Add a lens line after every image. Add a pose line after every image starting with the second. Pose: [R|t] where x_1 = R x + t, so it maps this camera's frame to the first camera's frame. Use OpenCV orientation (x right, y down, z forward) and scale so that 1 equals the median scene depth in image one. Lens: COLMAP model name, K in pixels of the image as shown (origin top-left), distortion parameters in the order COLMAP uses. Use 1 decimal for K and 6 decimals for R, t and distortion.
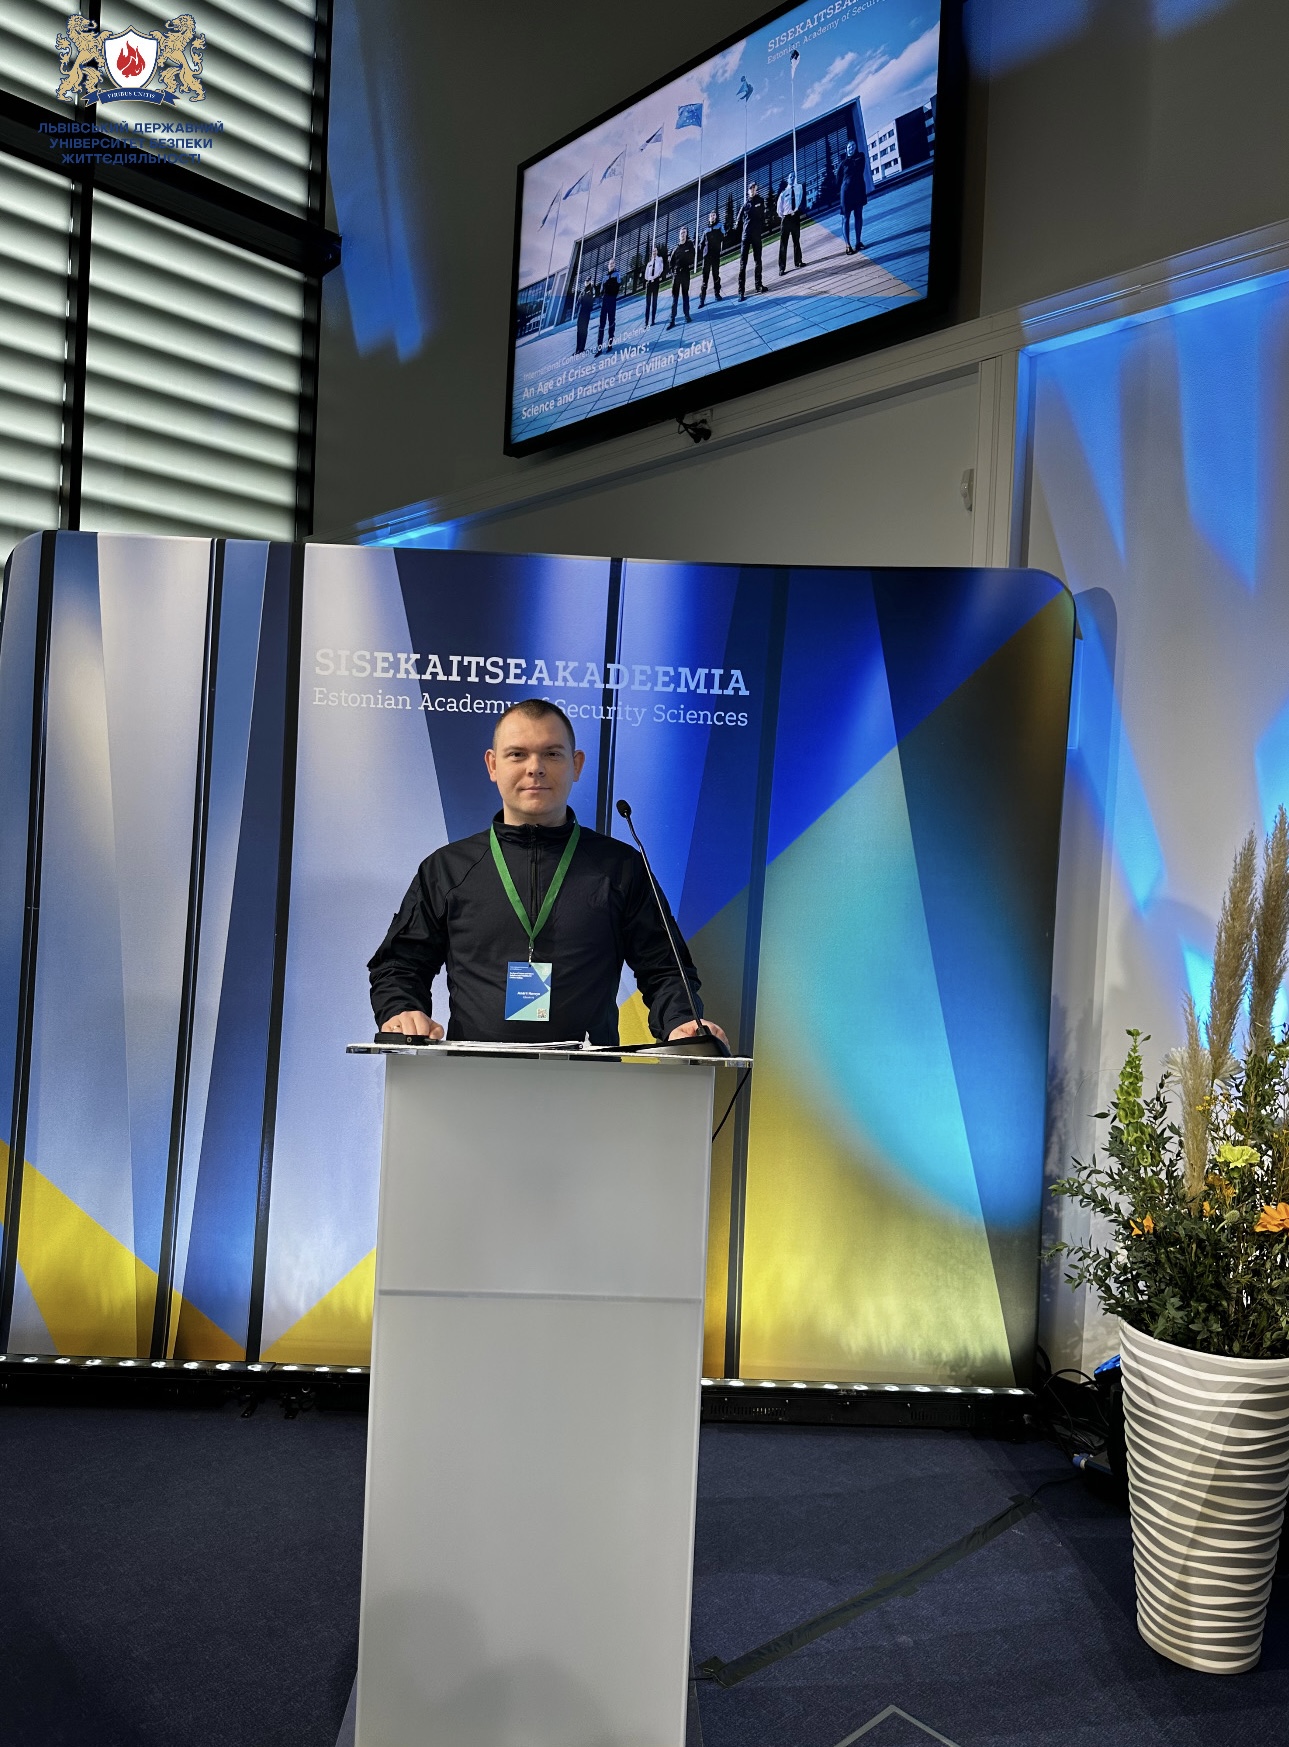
lens RADIAL K [[1273.8, 0, 639.2], [0, 1273.8, 882.2], [0, 0, 1]] dist [0.047313, -0.038142]
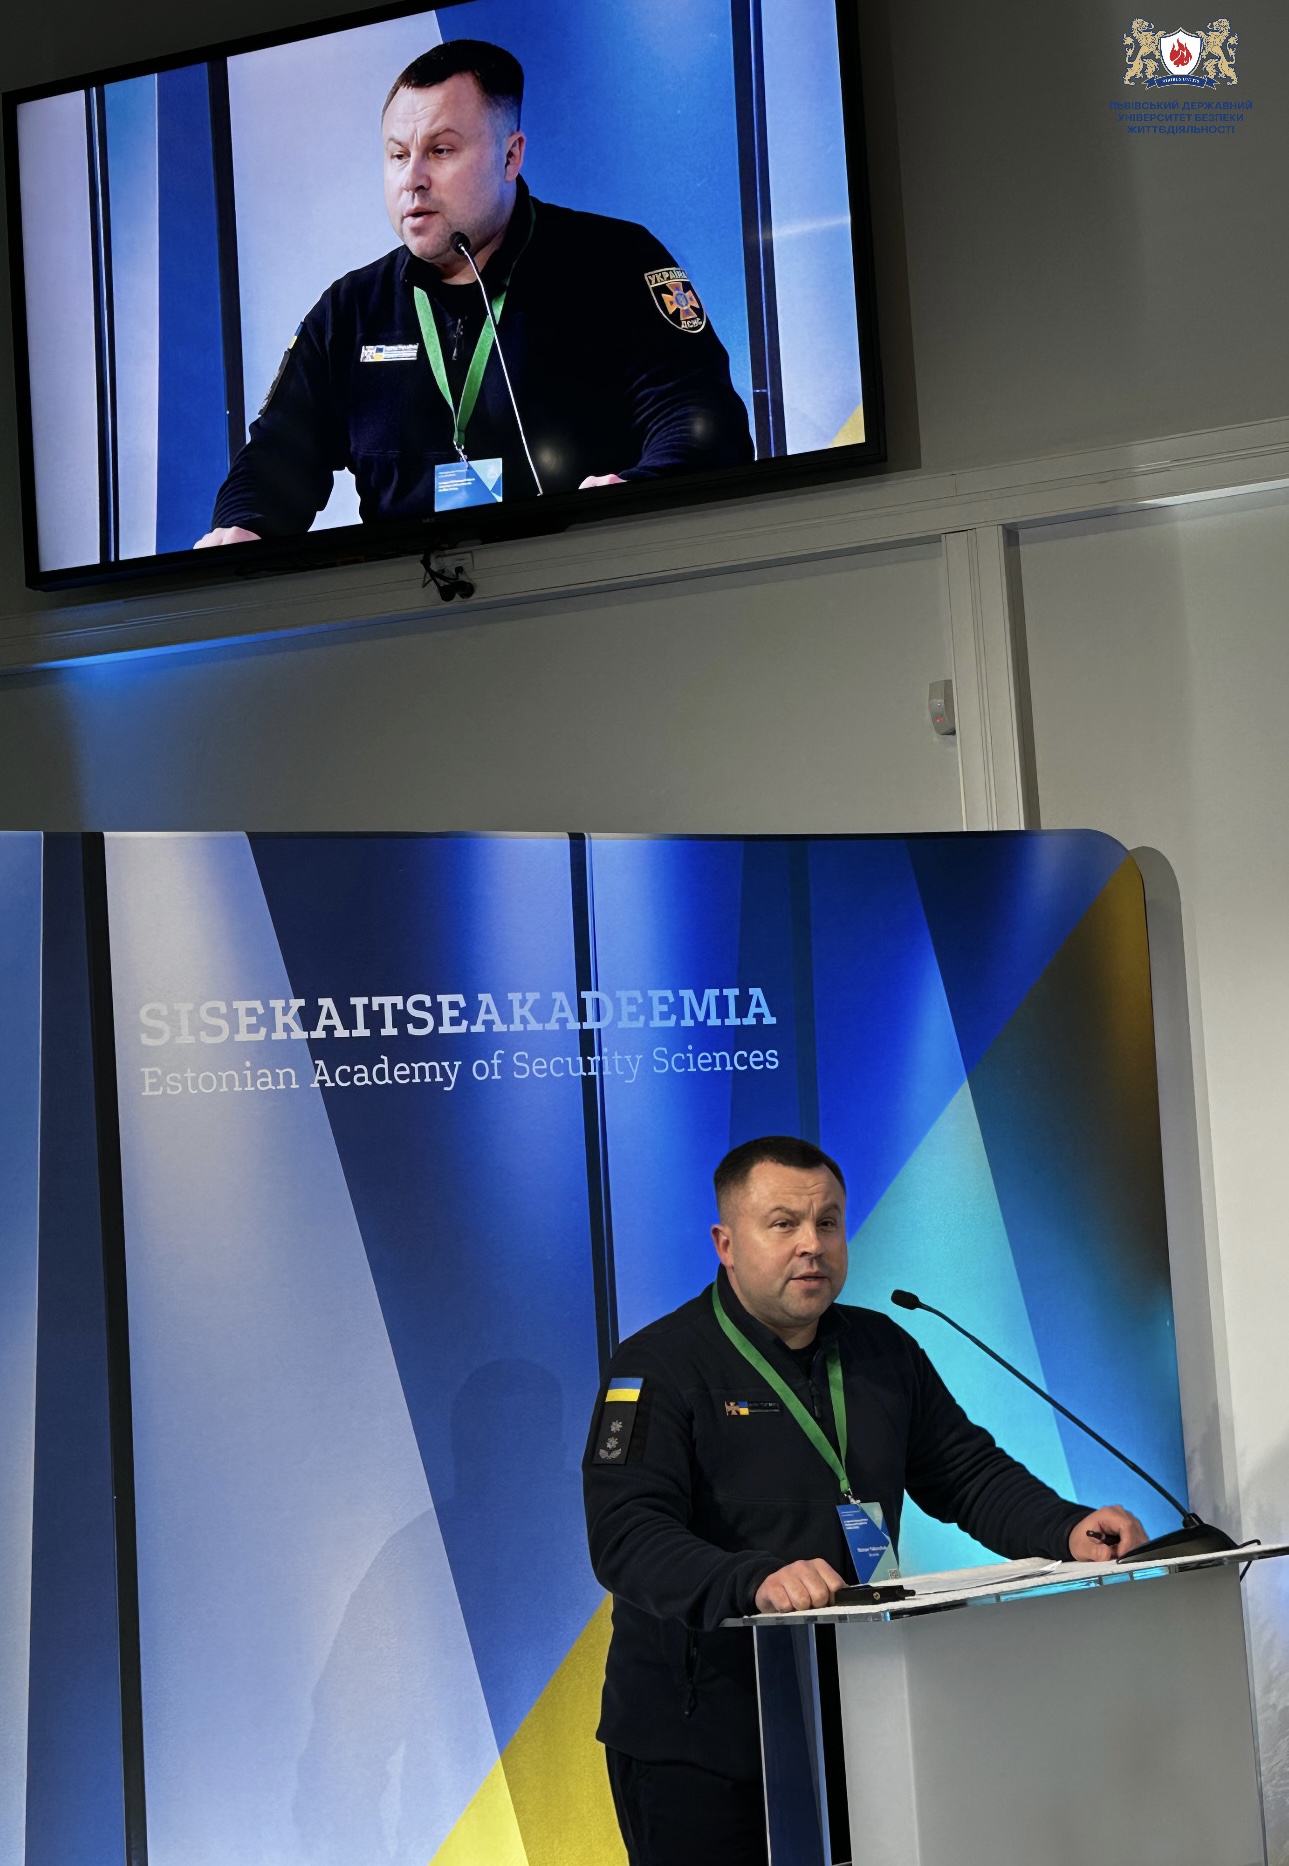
lens RADIAL K [[2432.0, 0, 646.4], [0, 2432.0, 964.8], [0, 0, 1]] dist [0.194770, 0.000000]
pose [[0.878314, -0.068277, 0.473184, -0.587122], [0.107731, 0.992559, -0.056749, -0.110172], [-0.465788, 0.100820, 0.879134, -0.119786]]
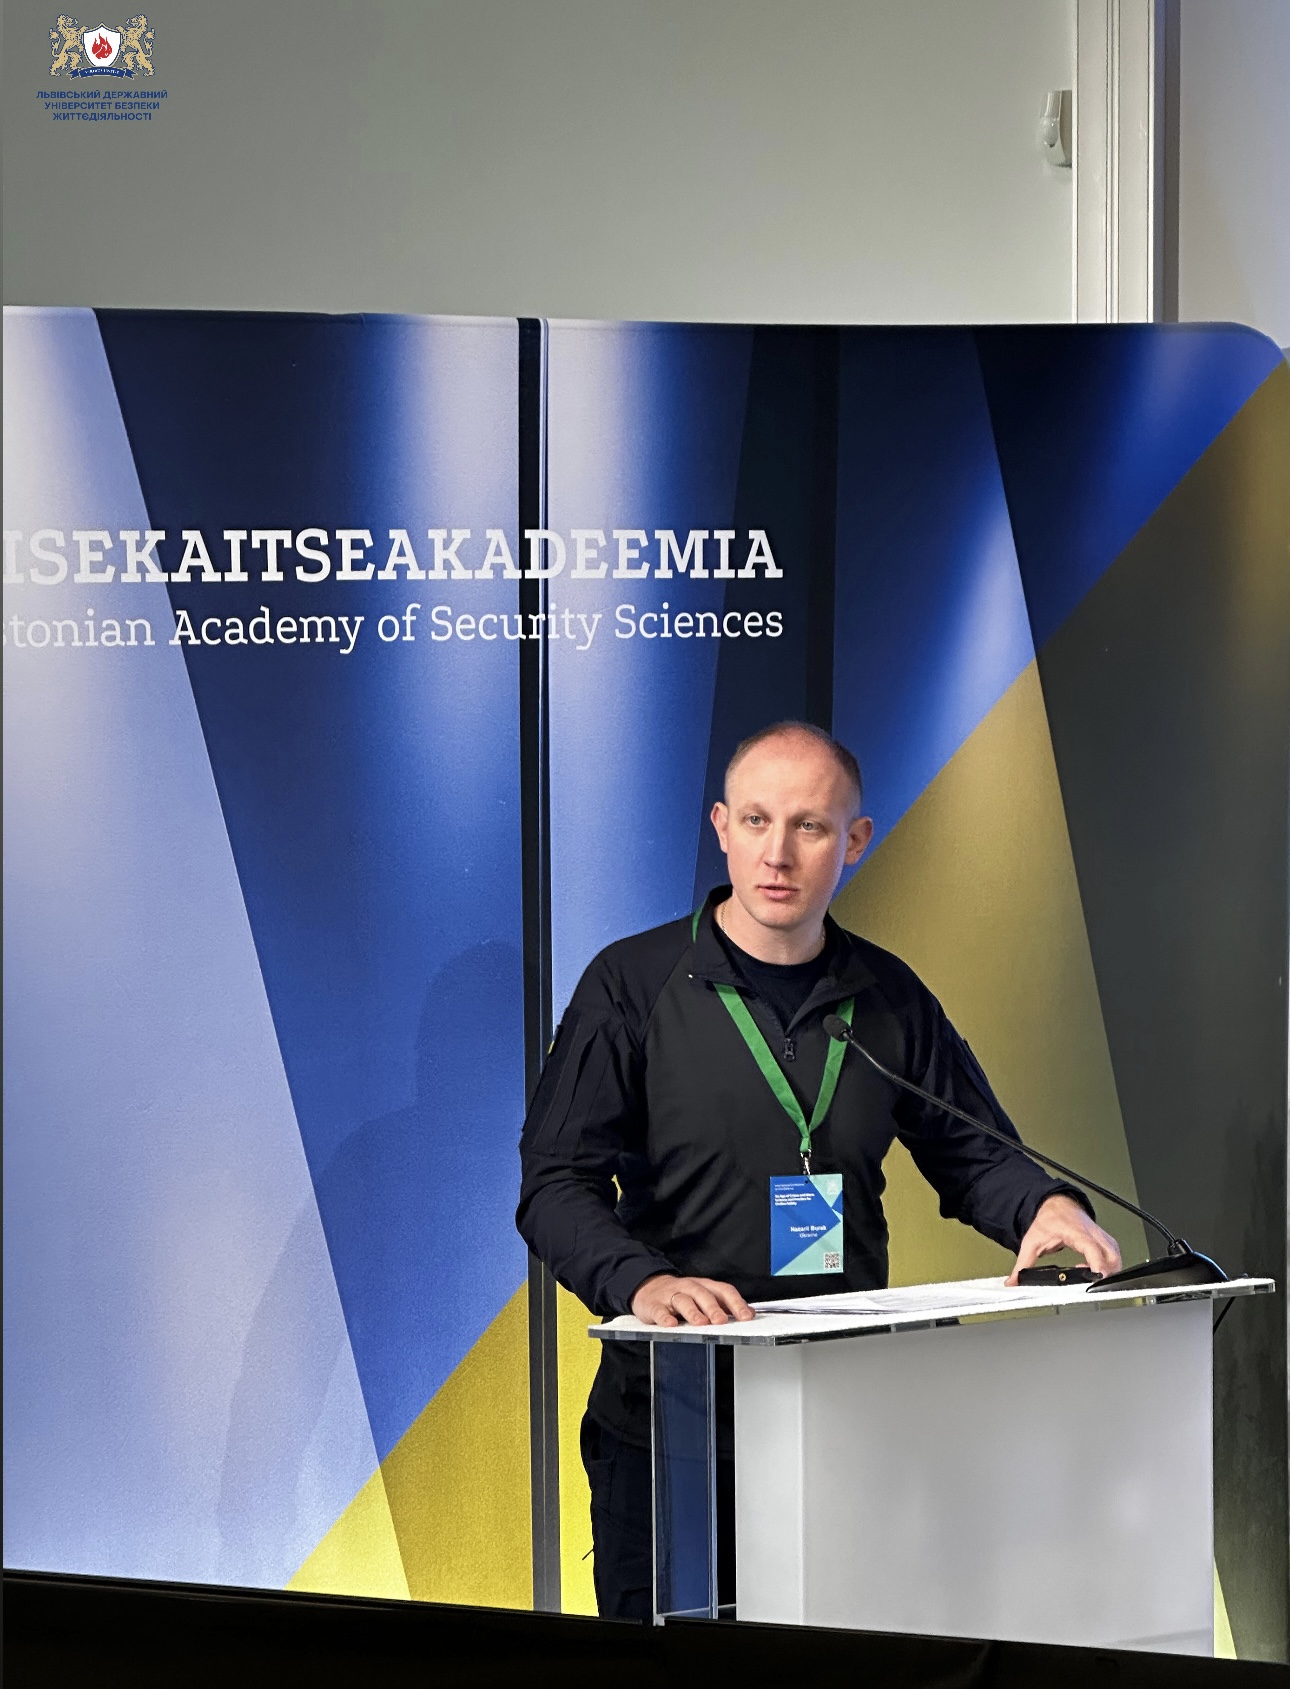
lens RADIAL K [[4092.4, 0, 644.6], [0, 4092.4, 832.8], [0, 0, 1]] dist [0.278527, 0.000000]
pose [[0.897220, -0.091109, 0.432083, -0.694517], [0.056229, 0.994091, 0.092853, -0.199972], [-0.437989, -0.059013, 0.897041, -0.485220]]
